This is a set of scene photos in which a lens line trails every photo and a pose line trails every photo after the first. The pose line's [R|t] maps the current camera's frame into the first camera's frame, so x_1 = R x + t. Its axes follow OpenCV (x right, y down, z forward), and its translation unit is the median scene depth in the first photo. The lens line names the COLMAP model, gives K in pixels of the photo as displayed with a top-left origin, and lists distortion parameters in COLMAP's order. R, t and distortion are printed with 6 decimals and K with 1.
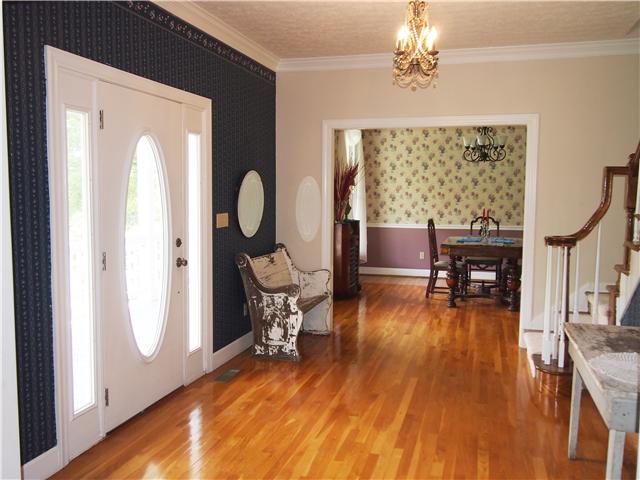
lens RADIAL K [[531.5, 0, 319.0], [0, 531.5, 240.7], [0, 0, 1]] dist [-0.059772, 0.042383]
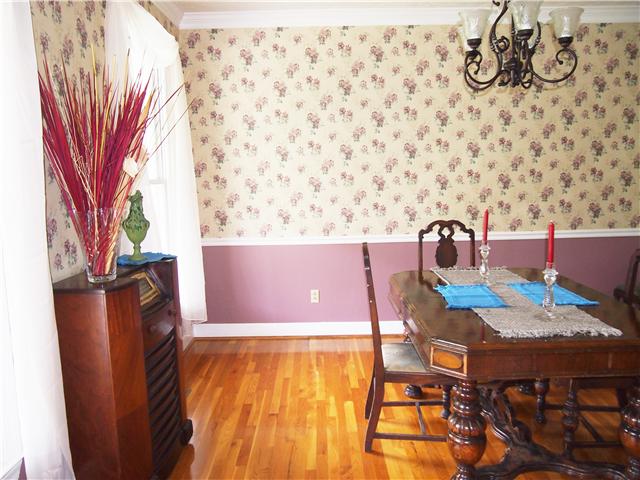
lens RADIAL K [[531.5, 0, 322.1], [0, 531.5, 242.1], [0, 0, 1]] dist [-0.059772, 0.042383]
pose [[0.956518, -0.060817, 0.285263, 0.056150], [0.050731, 0.997802, 0.042623, -0.046436], [-0.287229, -0.026298, 0.957501, 0.501592]]
